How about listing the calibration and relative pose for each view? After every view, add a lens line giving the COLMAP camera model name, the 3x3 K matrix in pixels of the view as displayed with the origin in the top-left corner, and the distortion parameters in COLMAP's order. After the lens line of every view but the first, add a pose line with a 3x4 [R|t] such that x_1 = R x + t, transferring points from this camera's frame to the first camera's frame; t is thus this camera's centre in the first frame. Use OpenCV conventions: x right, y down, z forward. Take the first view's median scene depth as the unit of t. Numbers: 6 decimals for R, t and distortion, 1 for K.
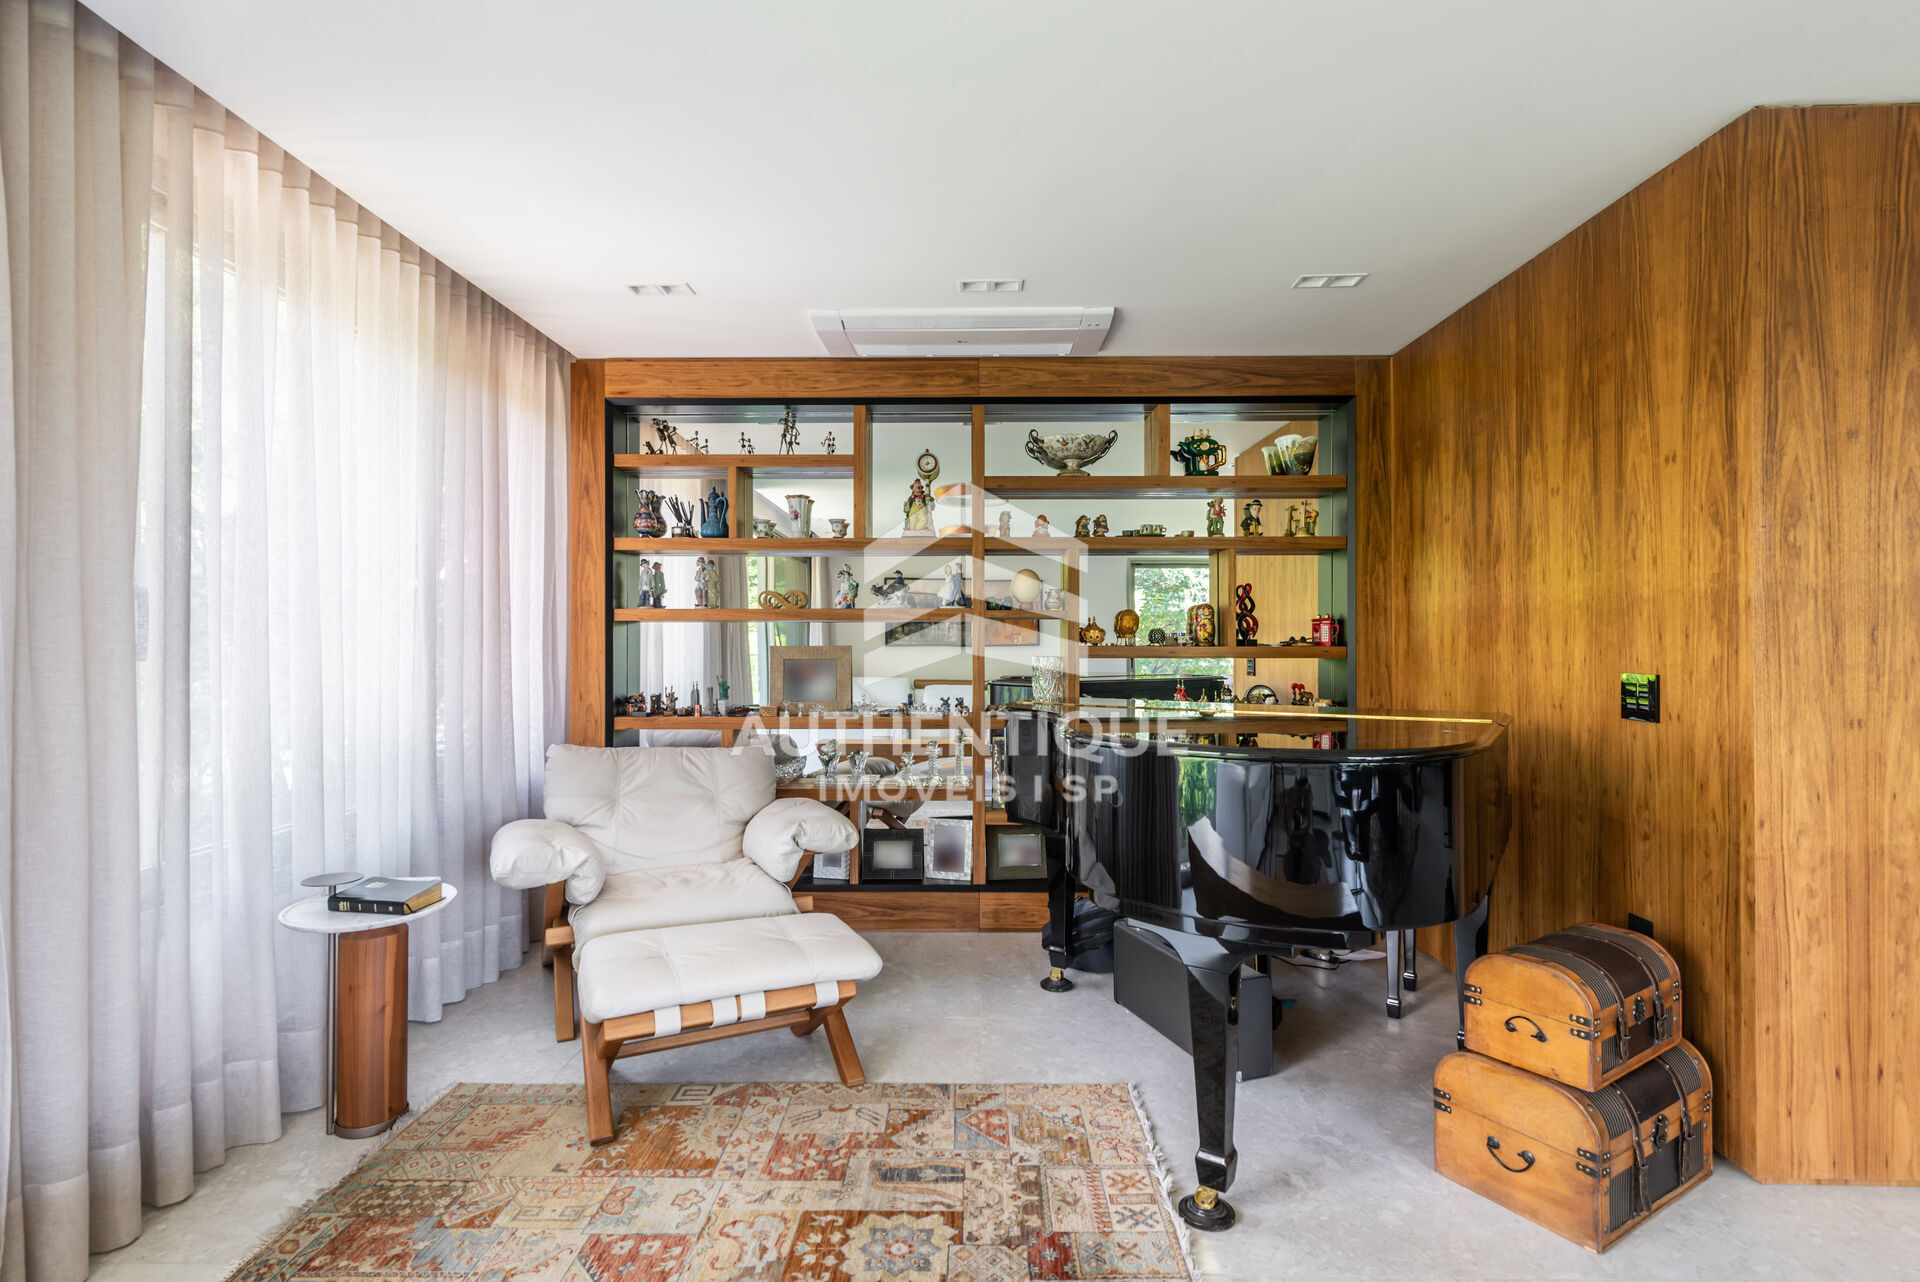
lens RADIAL K [[937.7, 0, 960.0], [0, 937.7, 641.0], [0, 0, 1]] dist [0.011818, -0.000715]
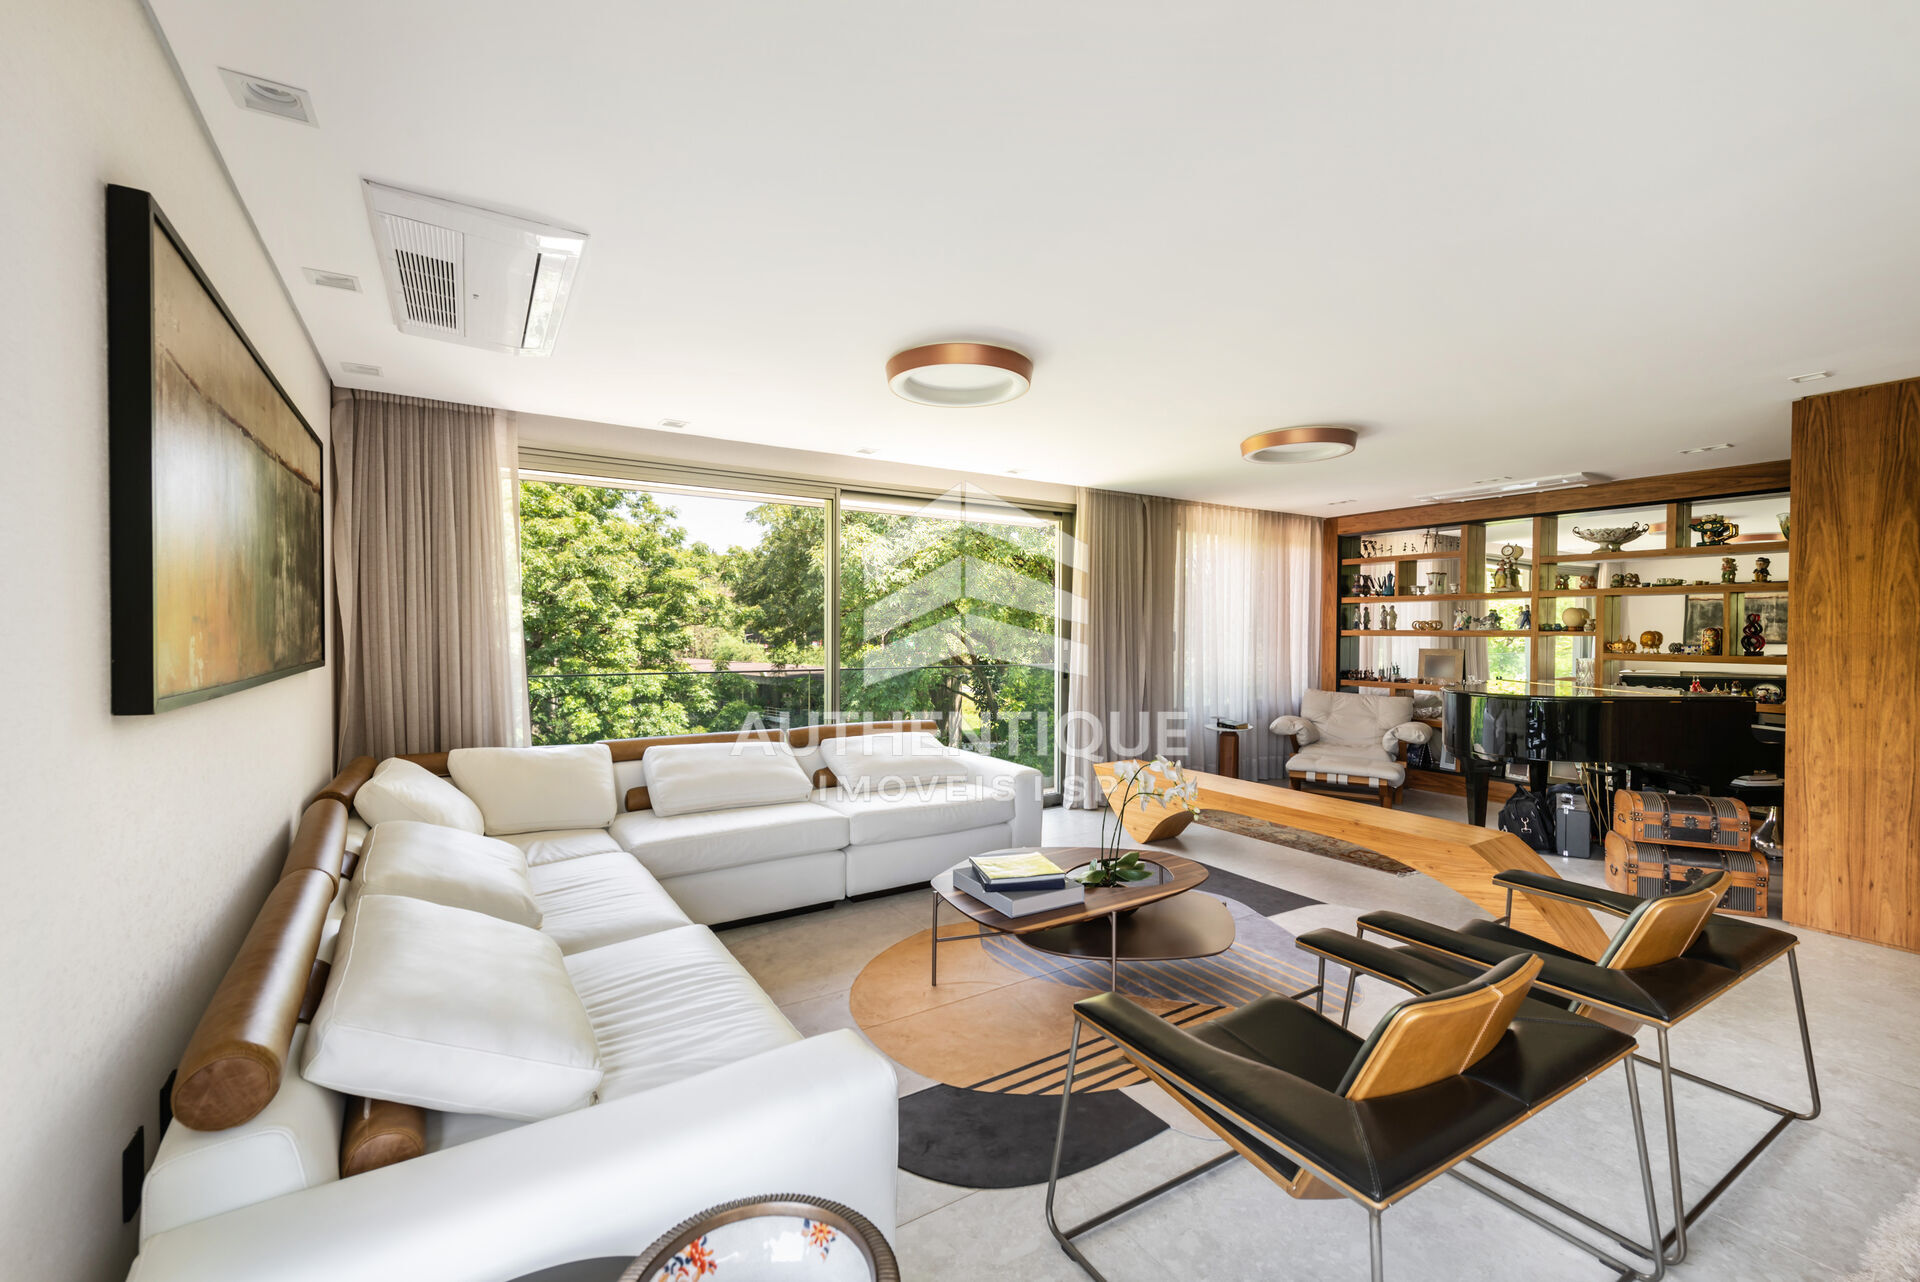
lens RADIAL K [[775.1, 0, 960.0], [0, 775.1, 641.0], [0, 0, 1]] dist [0.000786, -0.000049]
pose [[0.550975, 0.014430, -0.834397, 1.255814], [-0.002367, 0.999873, 0.015729, -0.067175], [0.834518, -0.006691, 0.550940, -1.431849]]
